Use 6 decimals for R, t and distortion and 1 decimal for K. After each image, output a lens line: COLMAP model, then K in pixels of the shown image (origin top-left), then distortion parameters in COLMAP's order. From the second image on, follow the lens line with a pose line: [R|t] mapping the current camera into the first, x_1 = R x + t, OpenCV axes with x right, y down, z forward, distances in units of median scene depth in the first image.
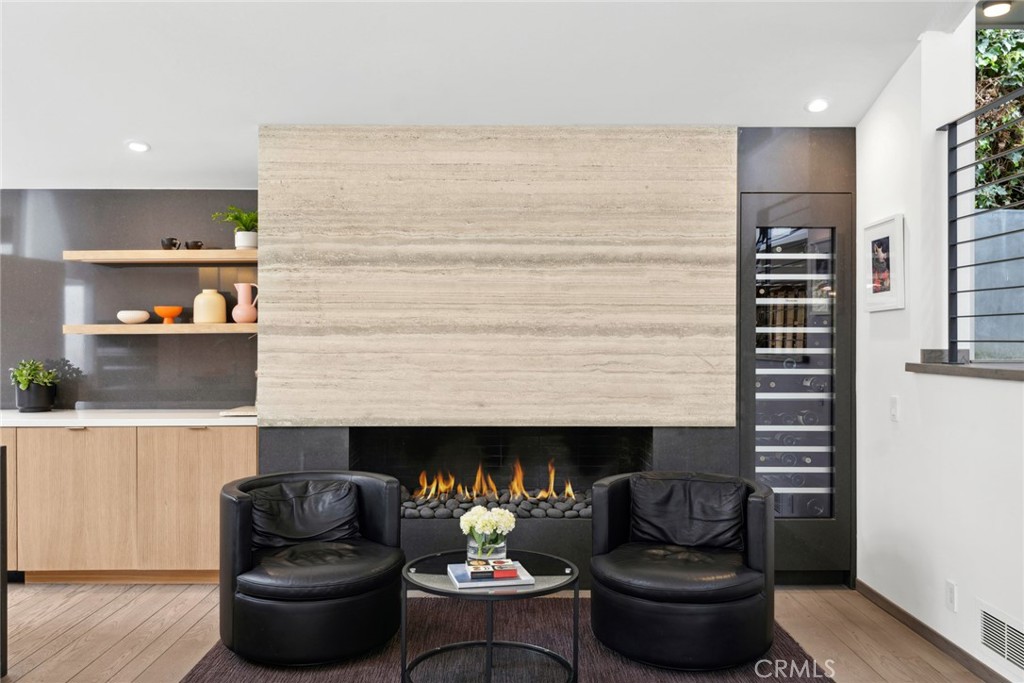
lens RADIAL K [[854.5, 0, 527.2], [0, 854.5, 345.5], [0, 0, 1]] dist [0.008408, 0.008846]
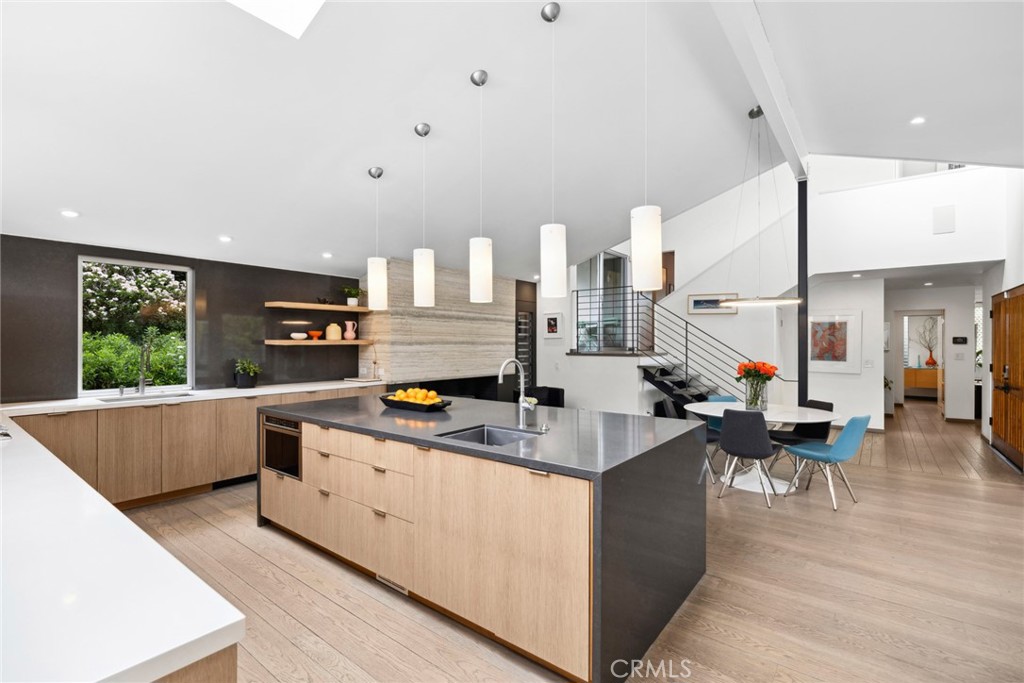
lens RADIAL K [[463.4, 0, 514.7], [0, 463.4, 342.3], [0, 0, 1]] dist [-0.002851, -0.000414]
pose [[0.625277, 0.002274, 0.780400, -1.098089], [0.006021, 0.999952, -0.007738, -0.009107], [-0.780380, 0.009537, 0.625233, -0.069680]]
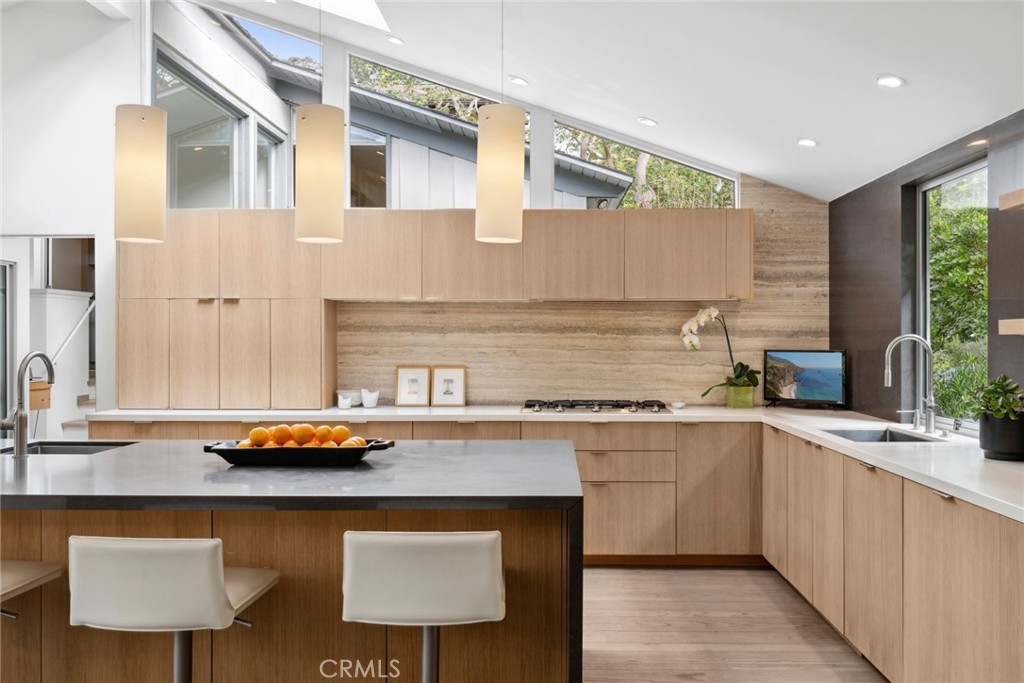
lens RADIAL K [[854.5, 0, 527.2], [0, 854.5, 345.5], [0, 0, 1]] dist [0.008408, 0.008846]
pose [[-0.032747, 0.012116, -0.999390, 0.072090], [-0.009237, 0.999880, 0.012425, -0.011957], [0.999421, 0.009638, -0.032631, 0.738508]]
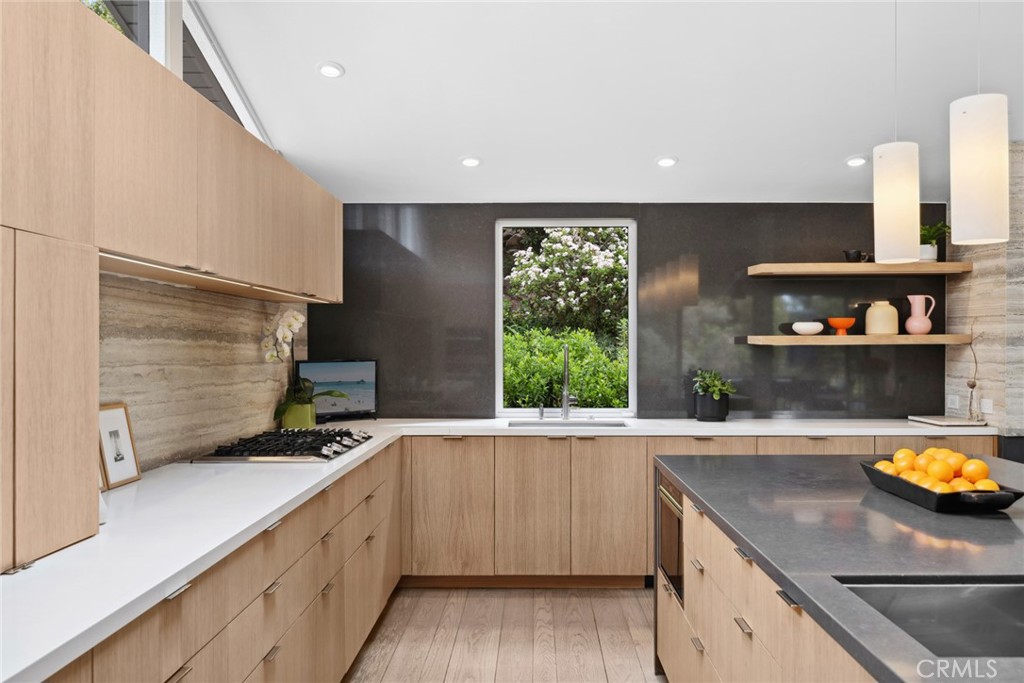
lens RADIAL K [[854.5, 0, 527.2], [0, 854.5, 345.5], [0, 0, 1]] dist [0.008408, 0.008846]
pose [[0.999613, 0.001077, -0.027806, -0.855873], [-0.001392, 0.999935, -0.011338, -0.000868], [0.027792, 0.011372, 0.999549, -0.038788]]
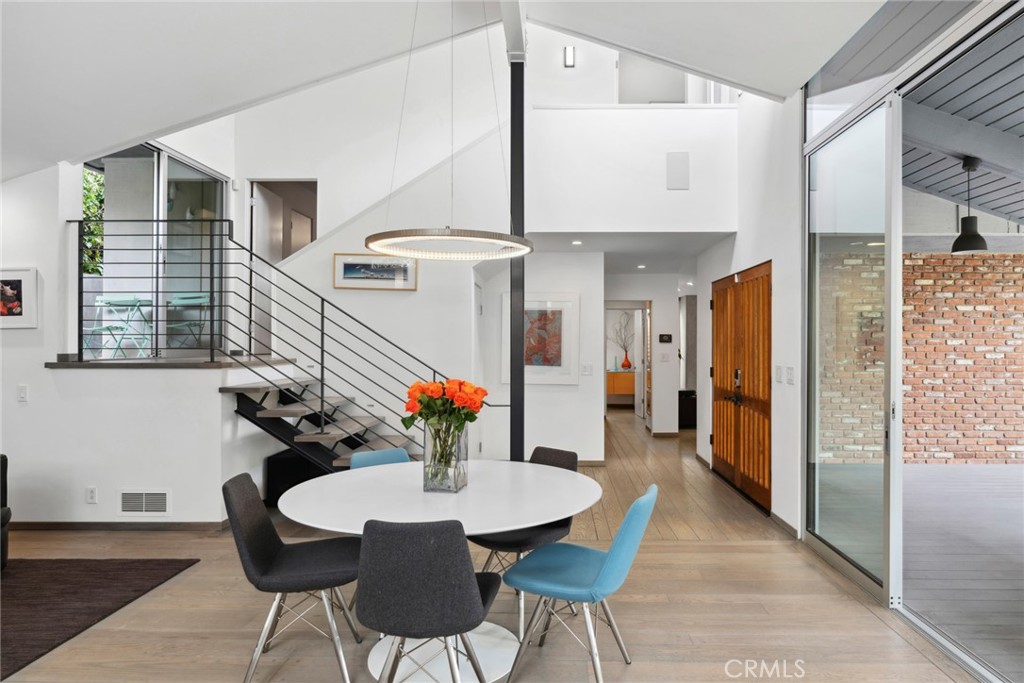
lens RADIAL K [[604.0, 0, 541.6], [0, 604.0, 339.4], [0, 0, 1]] dist [0.001032, 0.000383]
pose [[0.035660, 0.007079, 0.999339, -0.560154], [0.008629, 0.999935, -0.007392, -0.005453], [-0.999327, 0.008887, 0.035597, 0.037304]]
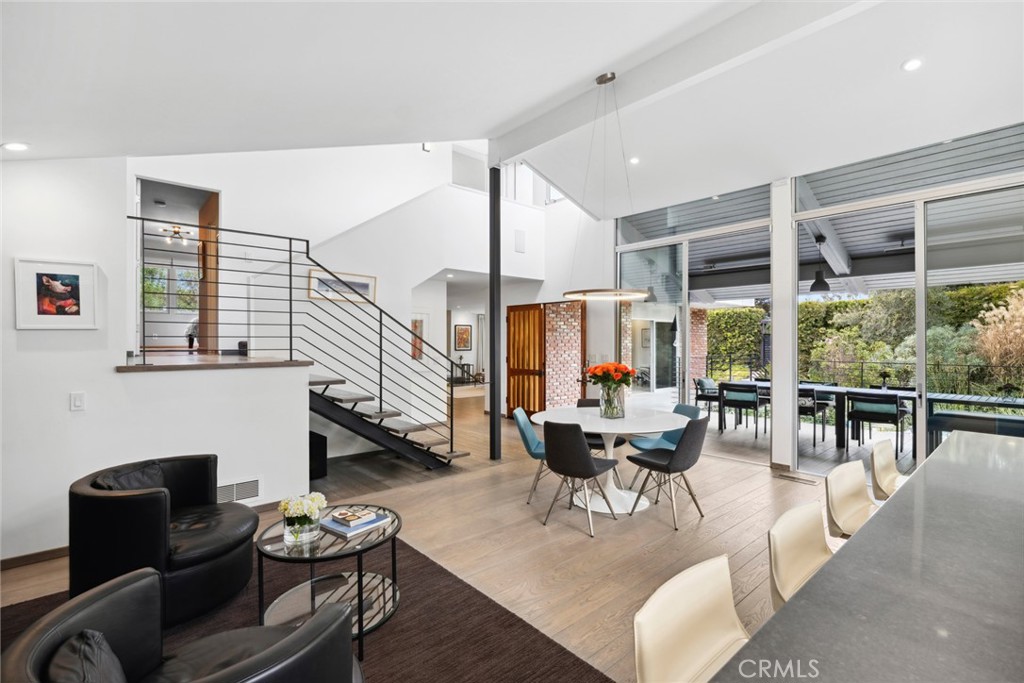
lens RADIAL K [[463.4, 0, 514.7], [0, 463.4, 342.3], [0, 0, 1]] dist [-0.002851, -0.000414]
pose [[-0.654710, -0.001769, 0.755878, -0.533289], [0.007670, 0.999930, 0.008983, -0.020541], [-0.755841, 0.011679, -0.654651, 0.874062]]
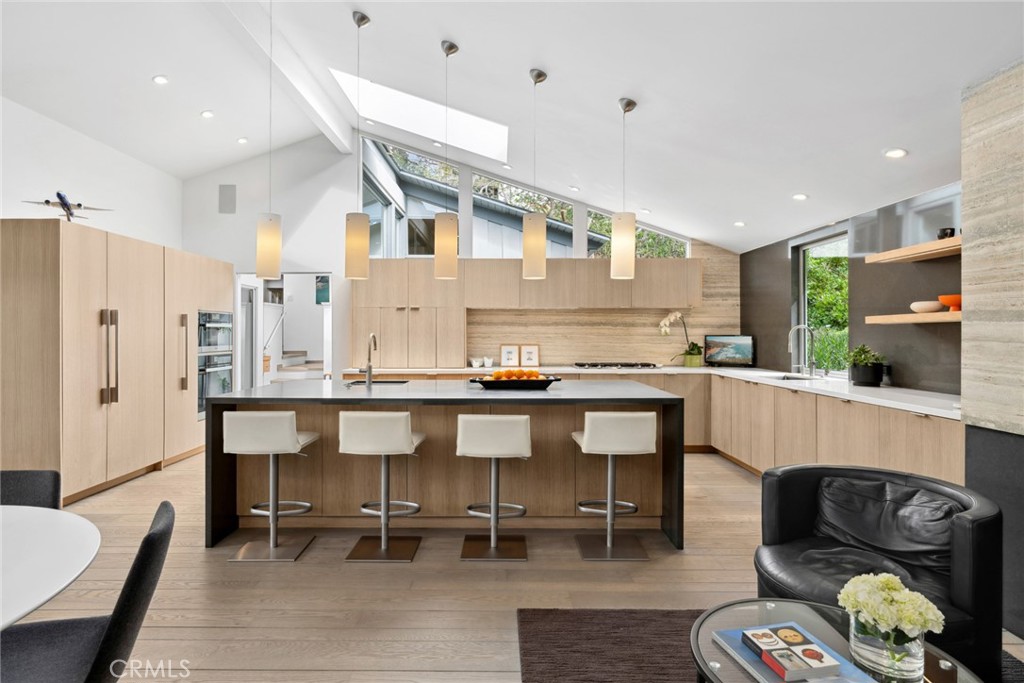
lens RADIAL K [[547.0, 0, 492.4], [0, 547.0, 330.9], [0, 0, 1]] dist [0.005135, -0.000318]
pose [[-0.024719, -0.002457, -0.999691, 0.275436], [-0.007430, 0.999970, -0.002274, 0.002601], [0.999667, 0.007371, -0.024736, 0.518717]]
